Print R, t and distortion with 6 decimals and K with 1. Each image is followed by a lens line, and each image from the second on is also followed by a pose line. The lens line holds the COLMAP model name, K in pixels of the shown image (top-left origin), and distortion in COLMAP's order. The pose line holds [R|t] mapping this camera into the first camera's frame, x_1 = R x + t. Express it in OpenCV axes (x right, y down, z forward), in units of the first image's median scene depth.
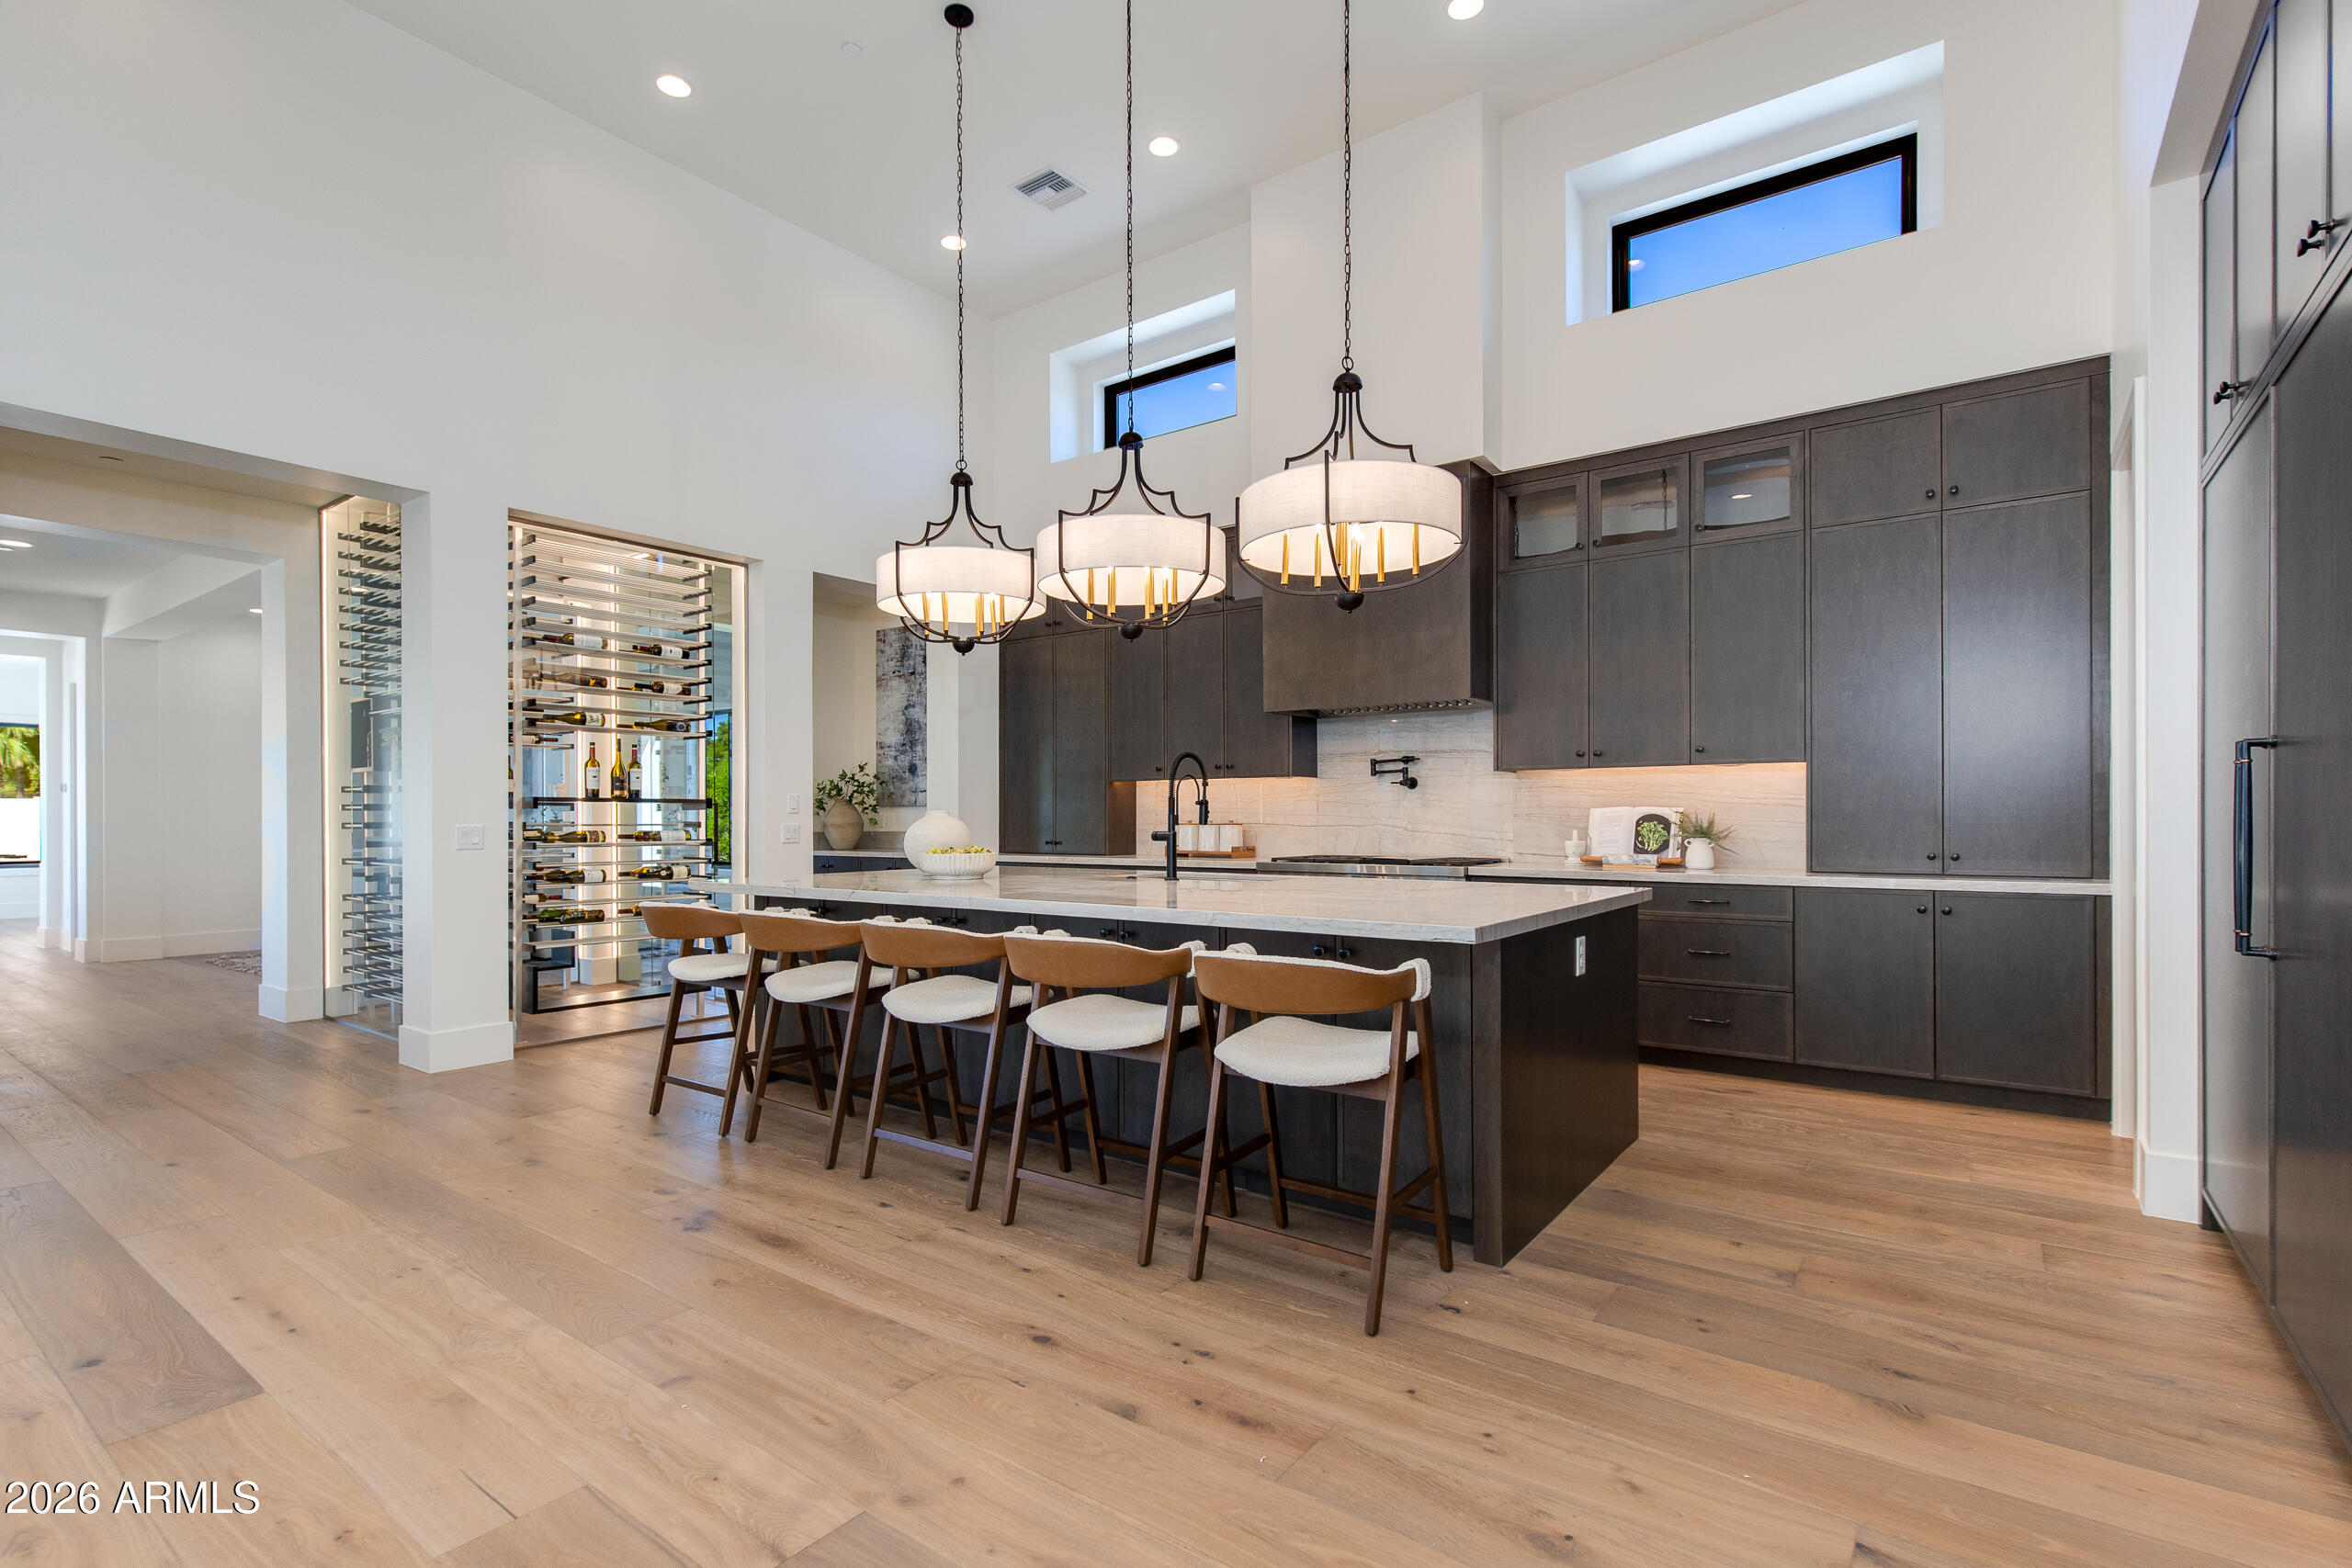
lens RADIAL K [[1100.1, 0, 1142.8], [0, 1100.1, 814.8], [0, 0, 1]] dist [0.006355, -0.001512]
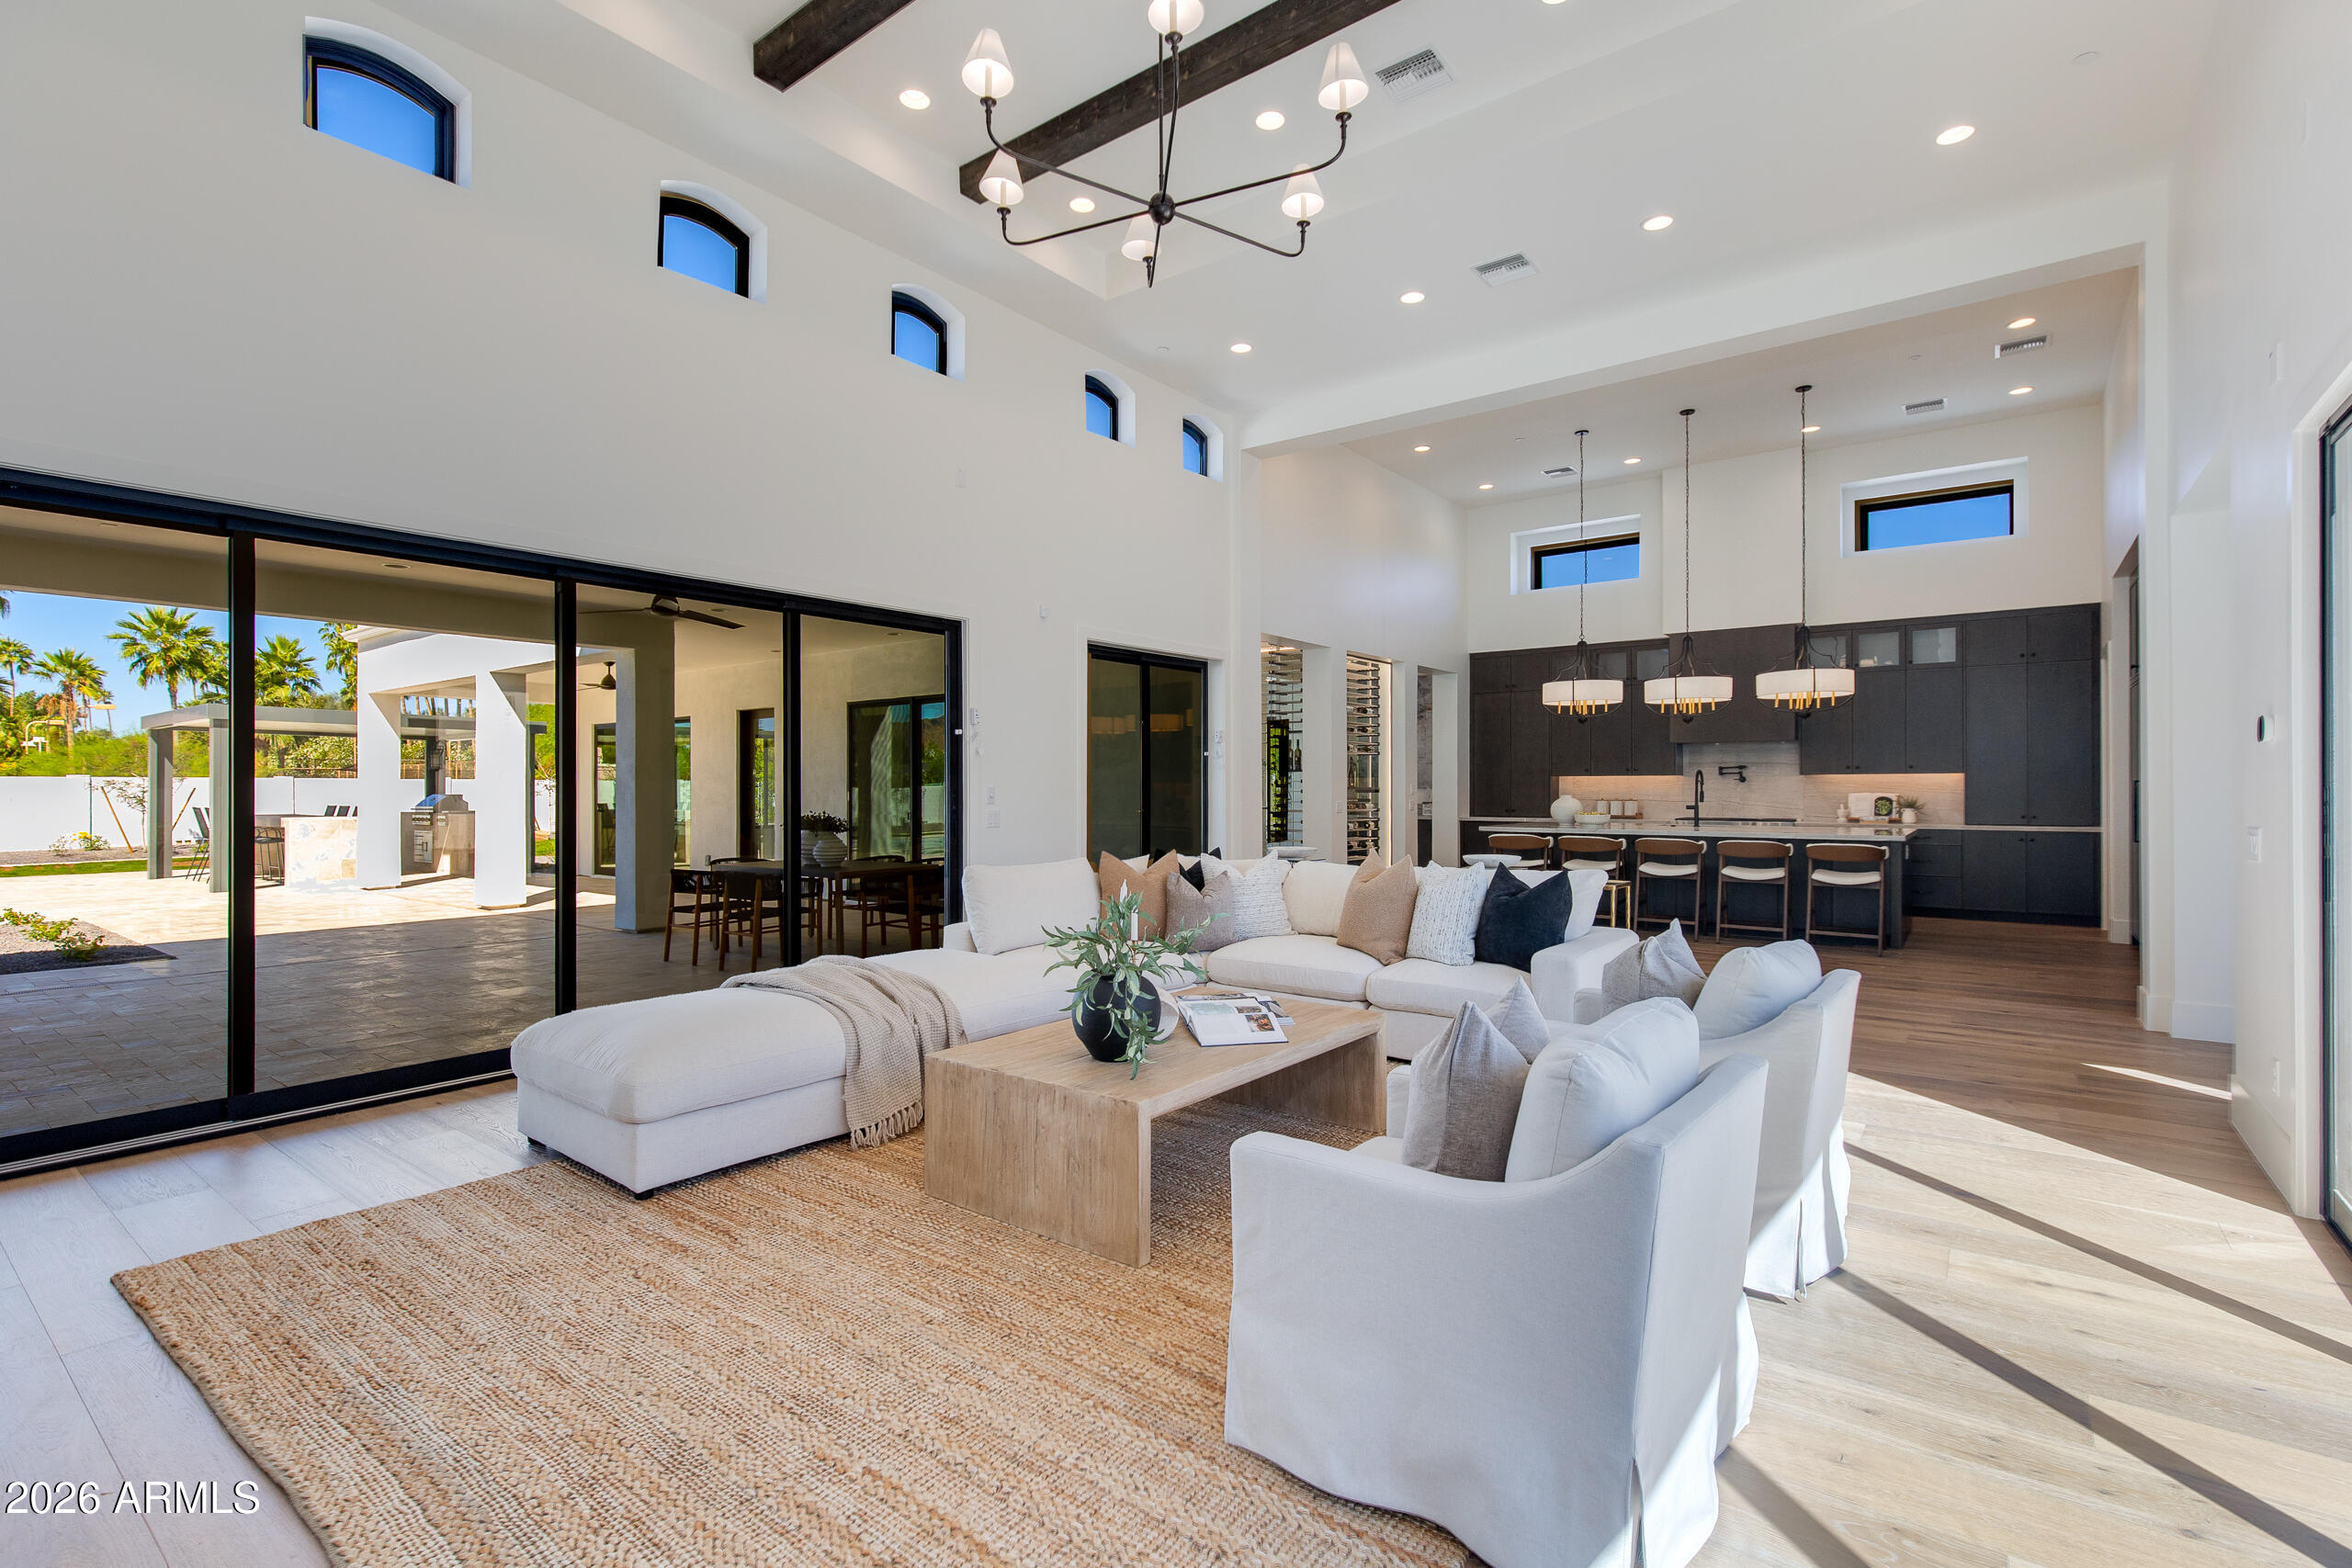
lens RADIAL K [[1100.1, 0, 1176.5], [0, 1100.1, 786.9], [0, 0, 1]] dist [0.006355, -0.001512]
pose [[0.999849, 0.001795, 0.017308, -1.096279], [-0.001791, 0.999998, -0.000254, -0.019310], [-0.017308, 0.000223, 0.999850, -1.274564]]
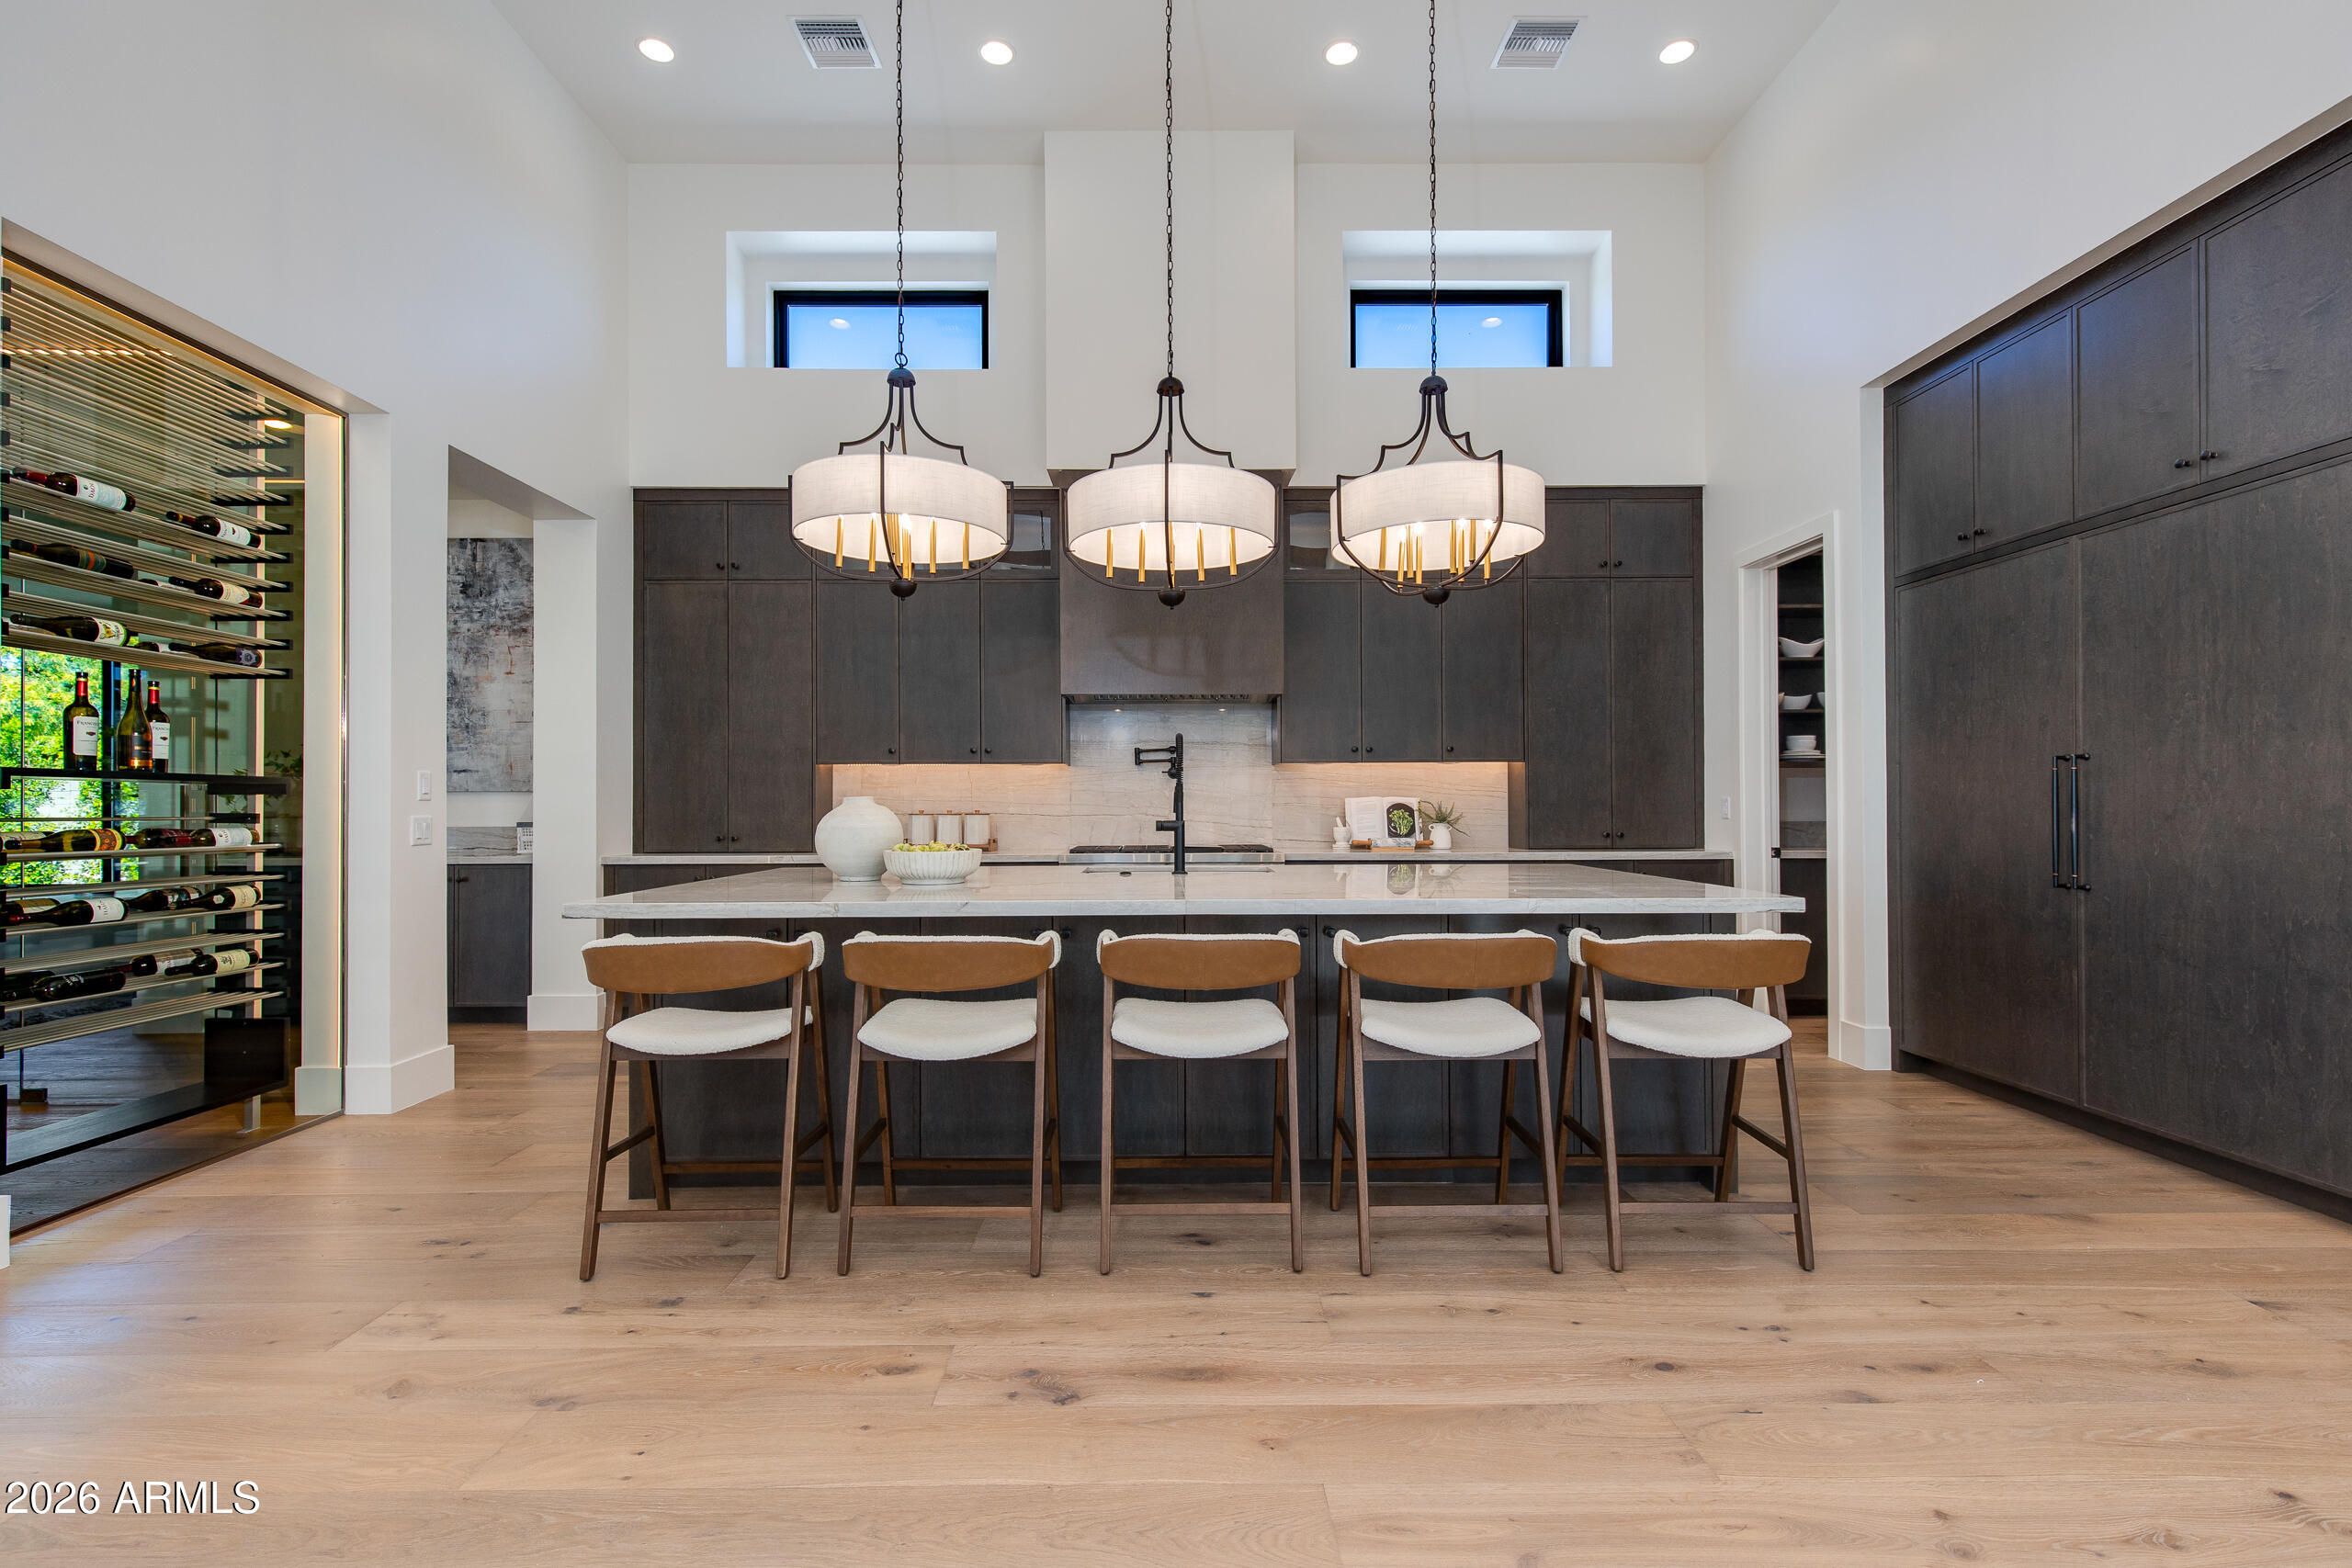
lens RADIAL K [[1100.1, 0, 1170.0], [0, 1100.1, 791.2], [0, 0, 1]] dist [0.006355, -0.001512]
pose [[0.788635, 0.009129, 0.614794, -0.540814], [0.000507, 0.999880, -0.015497, 0.005292], [-0.614861, 0.012533, 0.788536, 0.285272]]
